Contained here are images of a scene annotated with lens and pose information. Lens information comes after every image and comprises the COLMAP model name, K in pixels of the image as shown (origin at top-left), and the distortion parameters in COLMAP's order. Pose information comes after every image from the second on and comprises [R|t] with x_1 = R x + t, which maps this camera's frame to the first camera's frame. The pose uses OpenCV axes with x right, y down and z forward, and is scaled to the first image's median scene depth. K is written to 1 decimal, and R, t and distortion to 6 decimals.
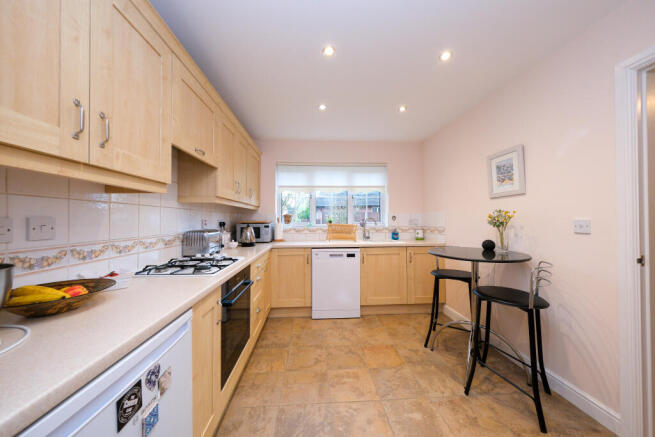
lens RADIAL K [[226.3, 0, 324.7], [0, 226.3, 219.1], [0, 0, 1]] dist [-0.000280, 0.000355]
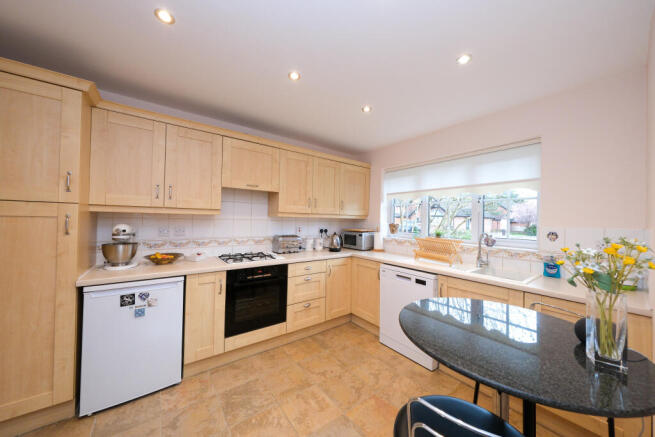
lens RADIAL K [[226.3, 0, 324.7], [0, 226.3, 219.3], [0, 0, 1]] dist [-0.000280, 0.000355]
pose [[0.548987, 0.013663, -0.835719, 0.772699], [-0.021474, 0.999767, 0.002238, -0.057572], [0.835555, 0.016718, 0.549152, 0.425907]]
